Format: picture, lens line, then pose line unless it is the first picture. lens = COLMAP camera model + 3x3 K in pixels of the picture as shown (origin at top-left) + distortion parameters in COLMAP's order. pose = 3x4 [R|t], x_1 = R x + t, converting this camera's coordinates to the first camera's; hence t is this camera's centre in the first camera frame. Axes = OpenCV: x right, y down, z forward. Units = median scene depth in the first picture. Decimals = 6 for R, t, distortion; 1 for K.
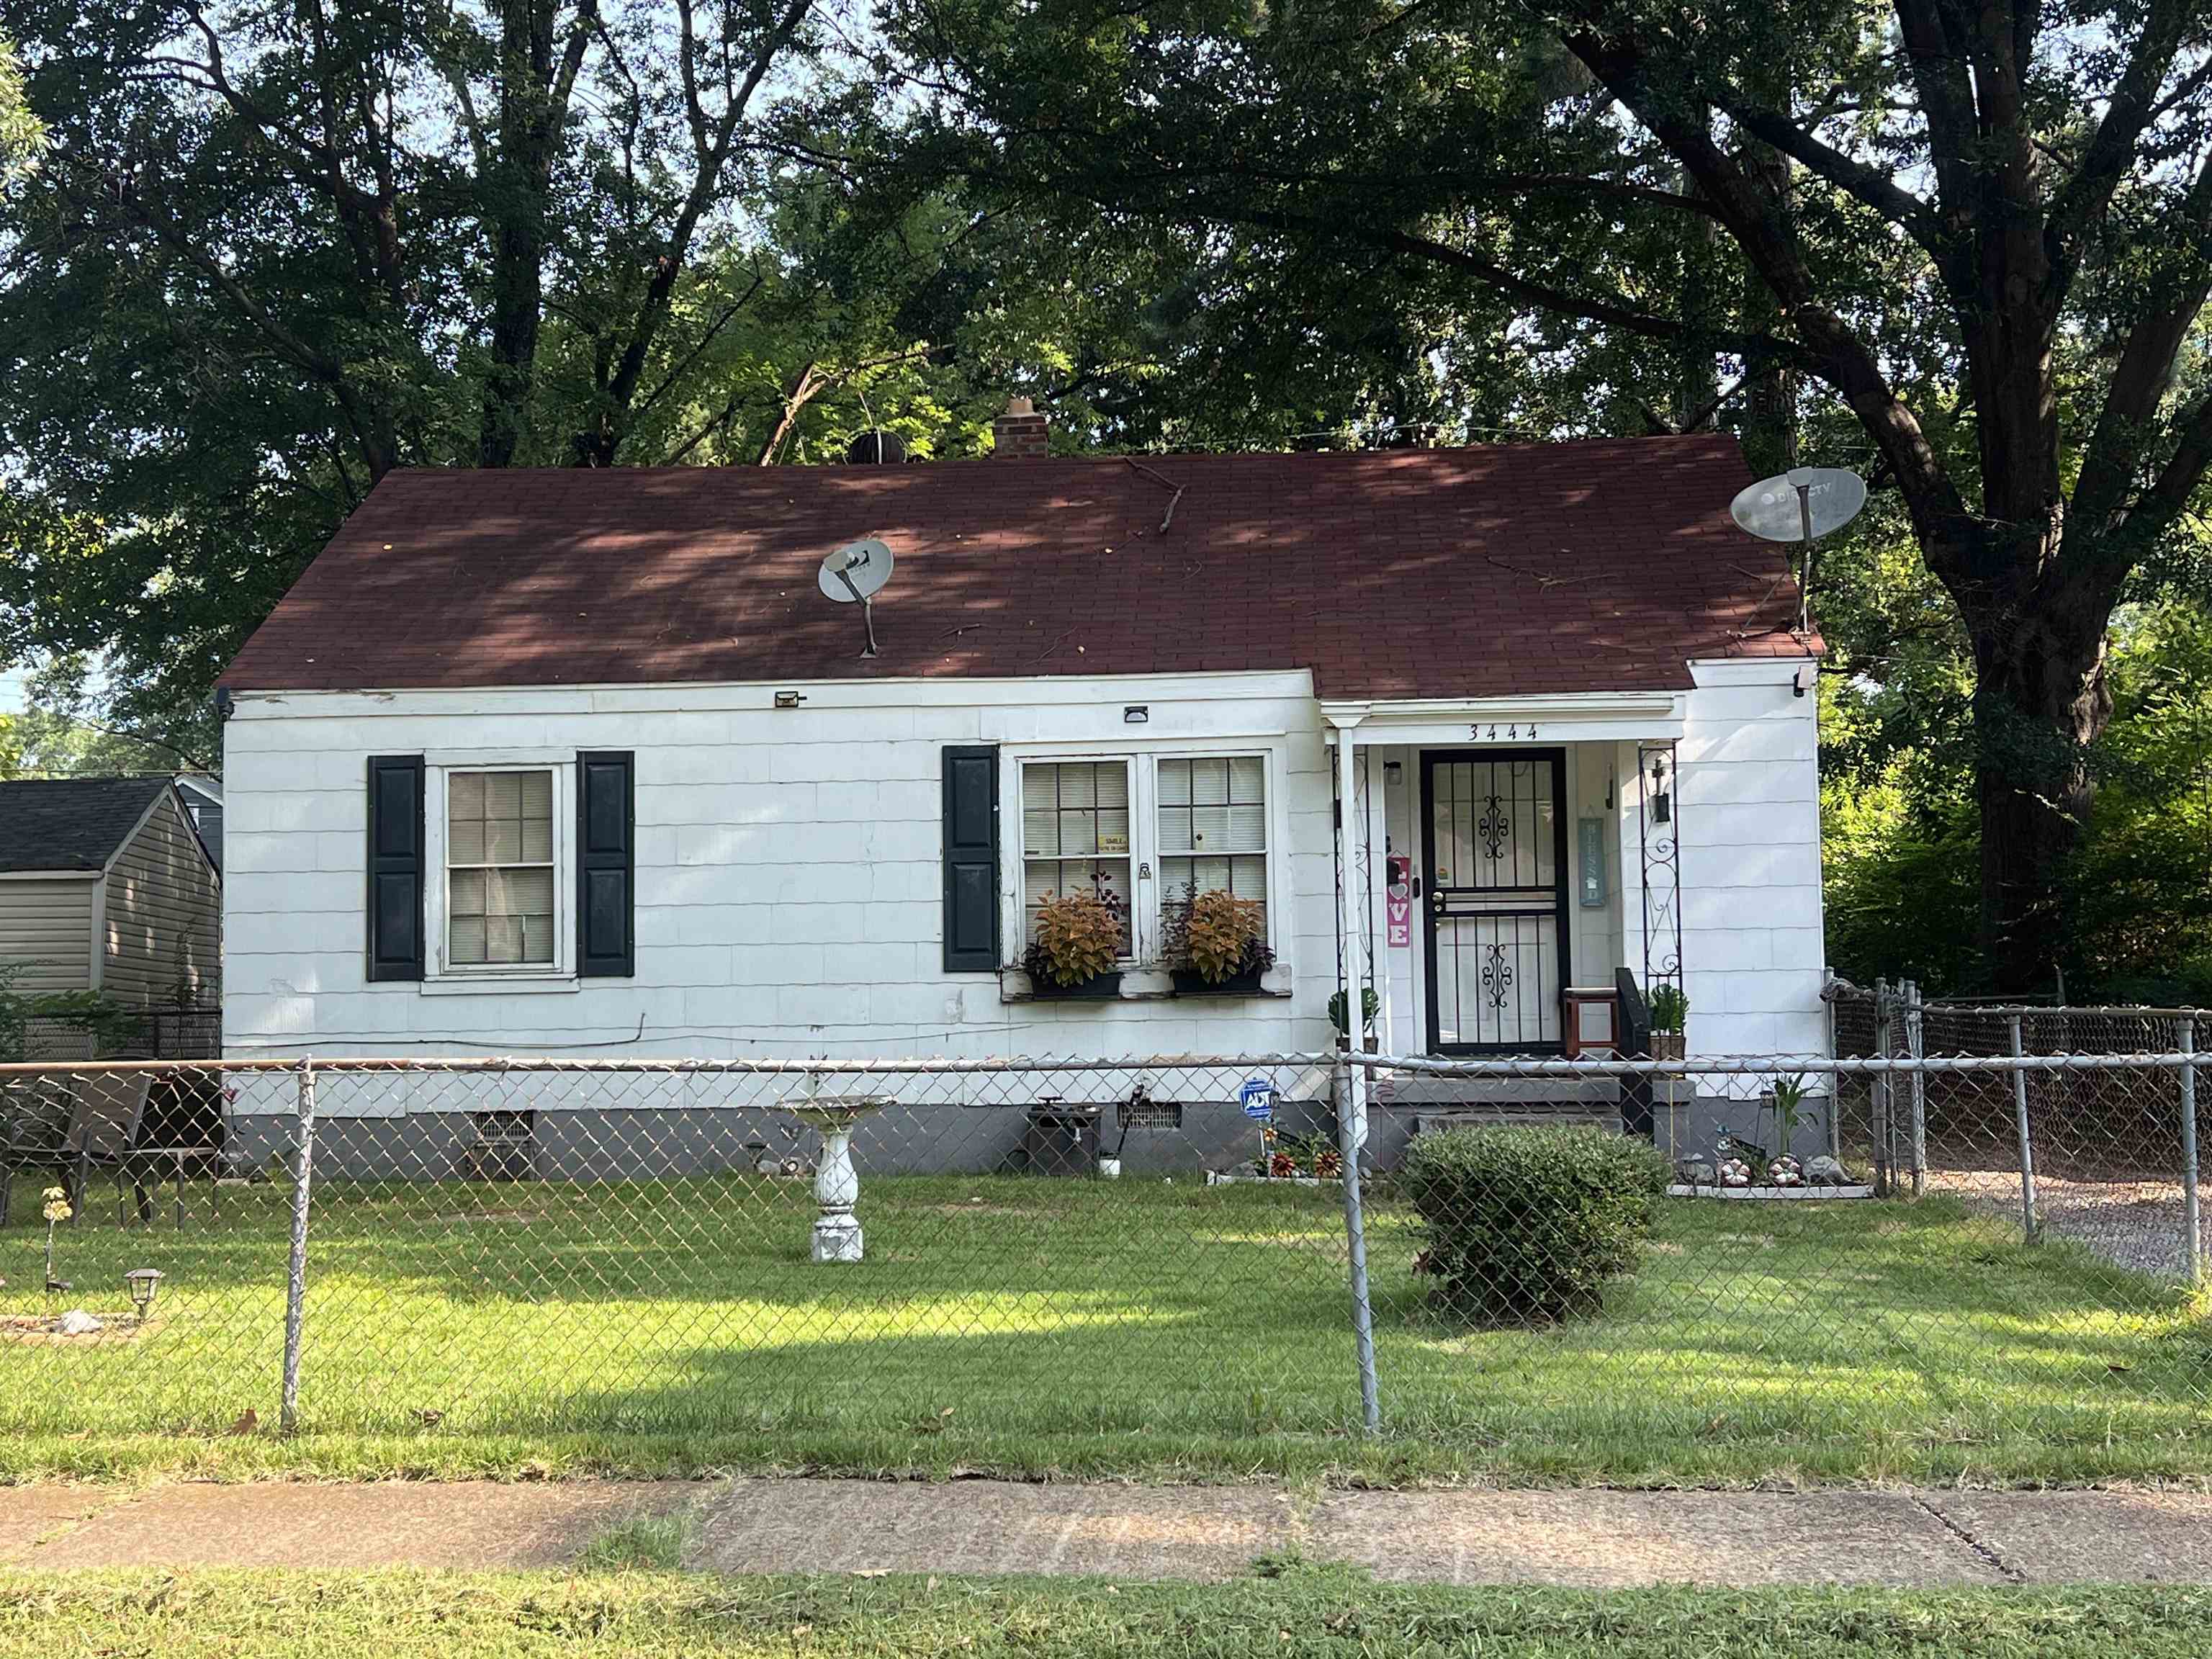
lens RADIAL K [[2860.9, 0, 1063.5], [0, 2860.9, 826.8], [0, 0, 1]] dist [0.168392, -0.469460]
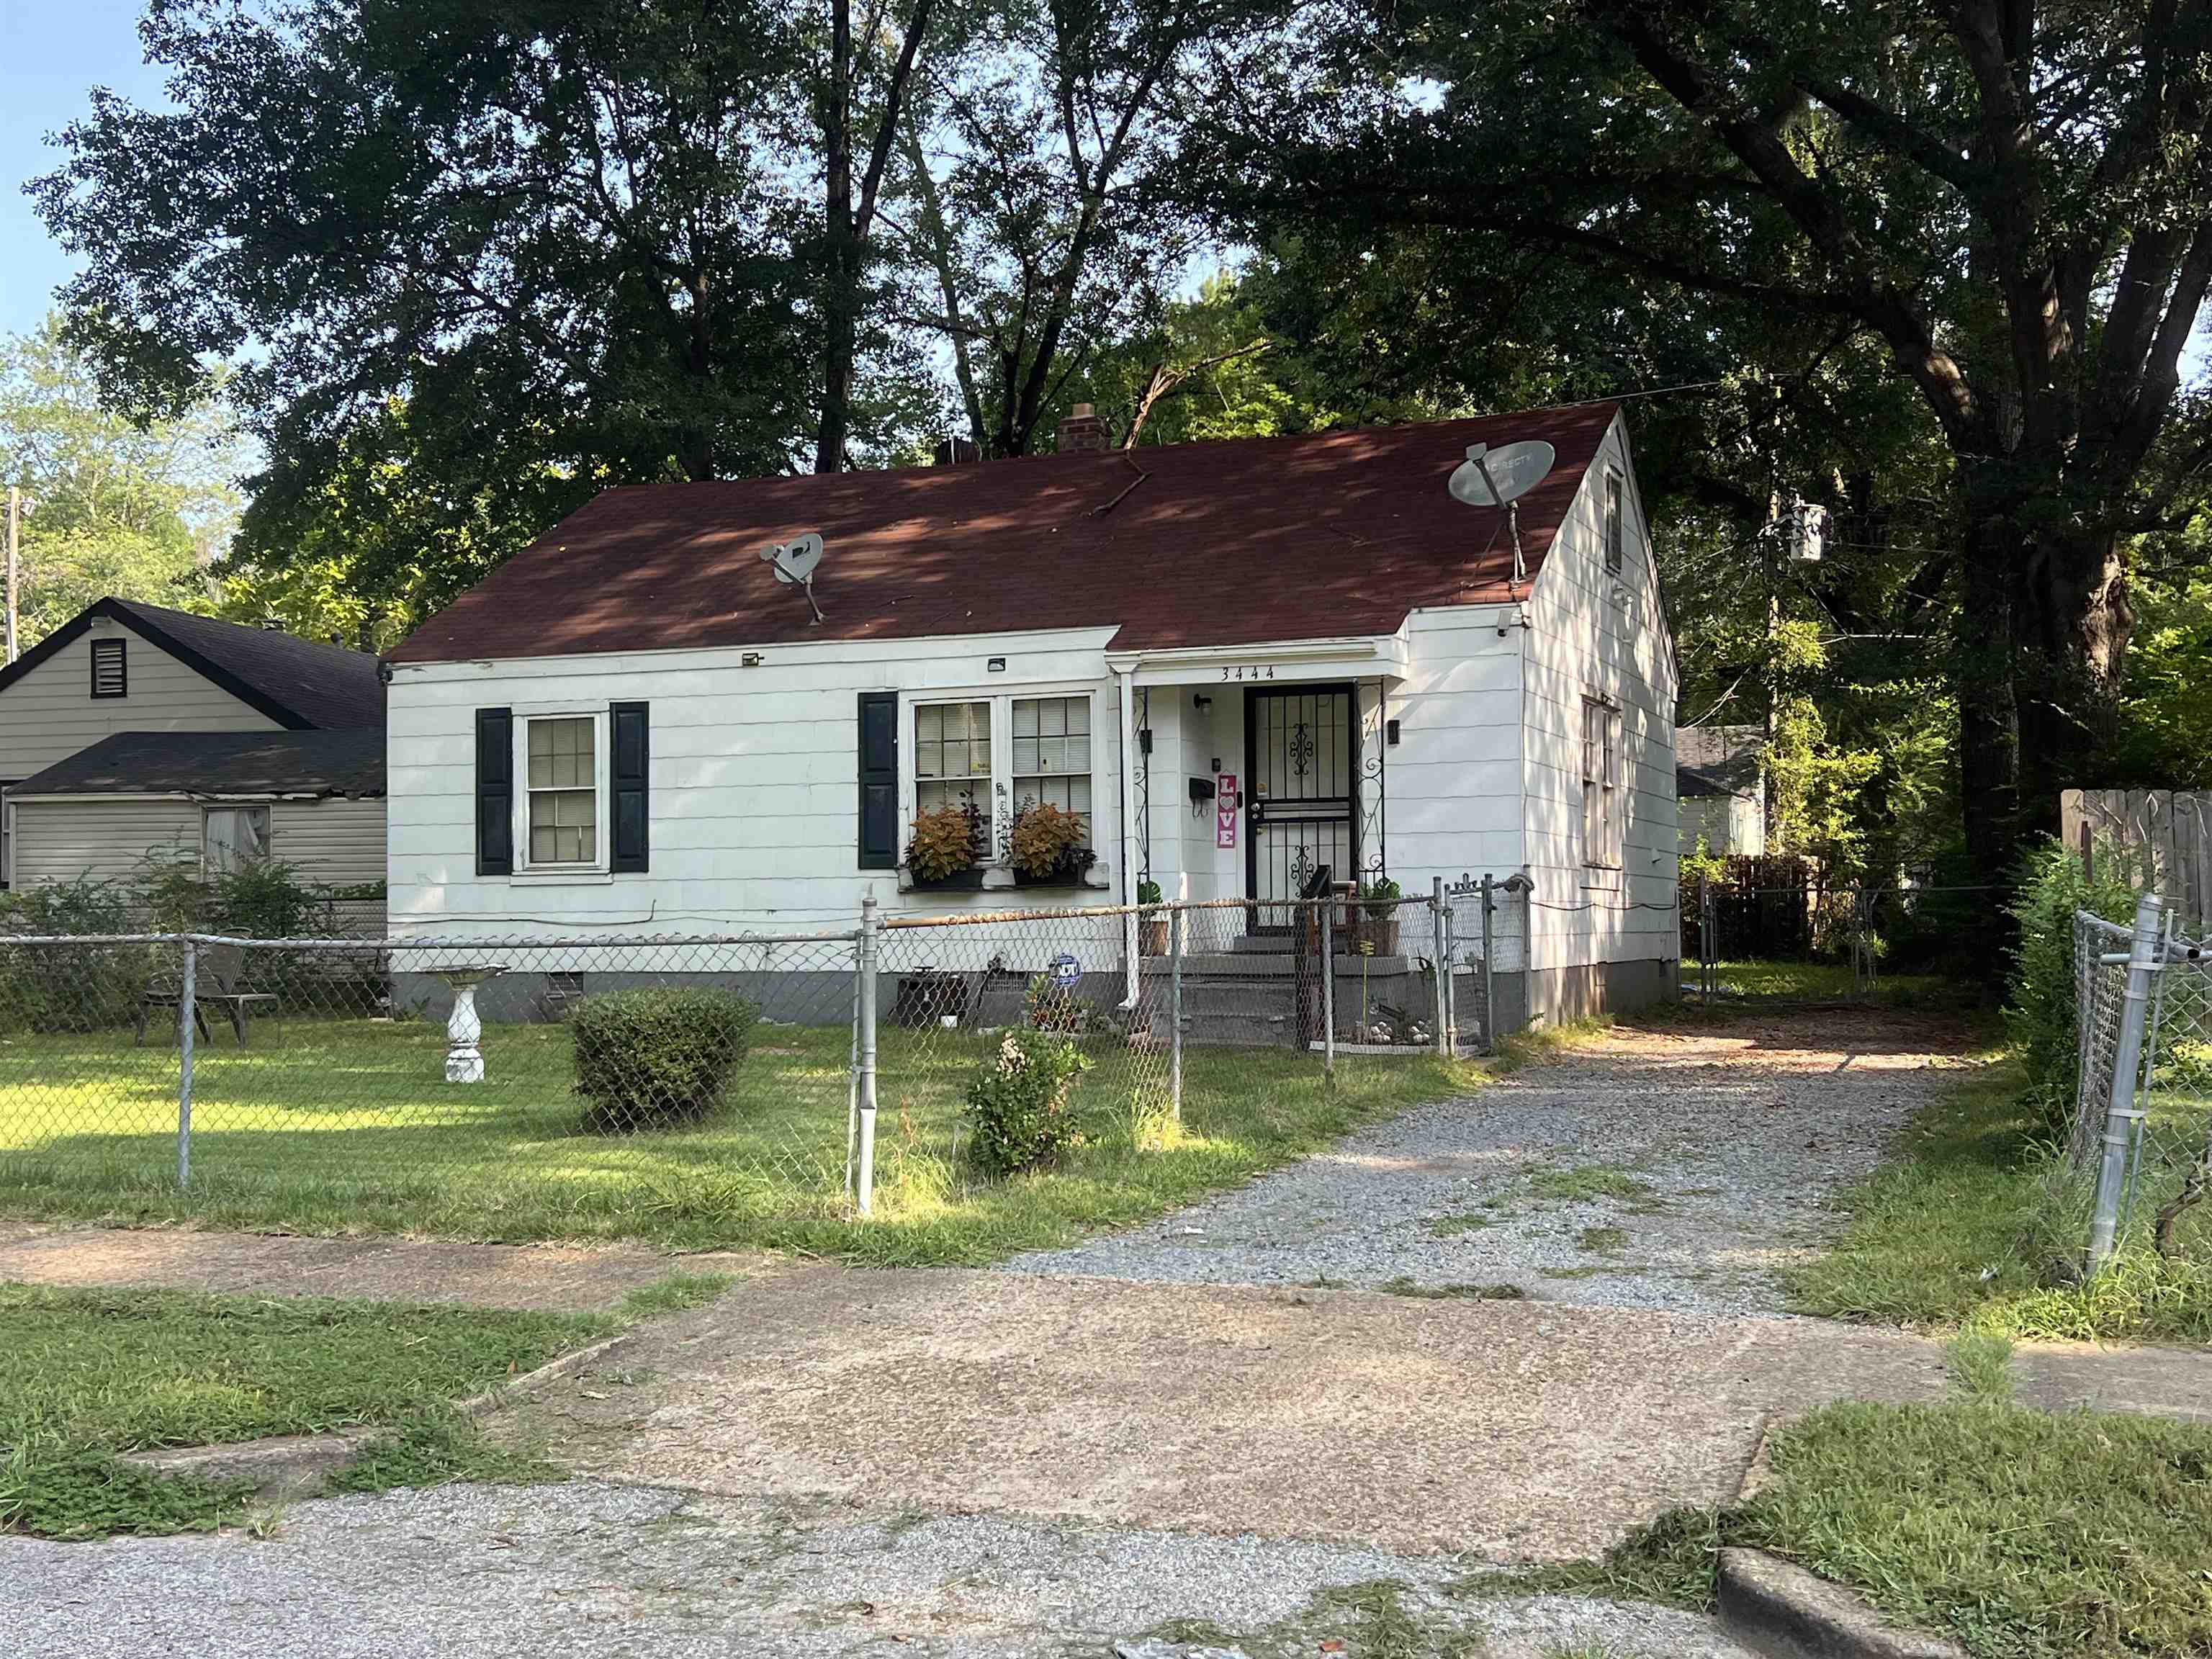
lens RADIAL K [[2467.4, 0, 1106.0], [0, 2467.4, 829.5], [0, 0, 1]] dist [0.144315, -0.359975]
pose [[0.951456, -0.005128, -0.307743, 0.401142], [0.016797, 0.999236, 0.035279, -0.004285], [0.307327, -0.038736, 0.950815, -0.020784]]
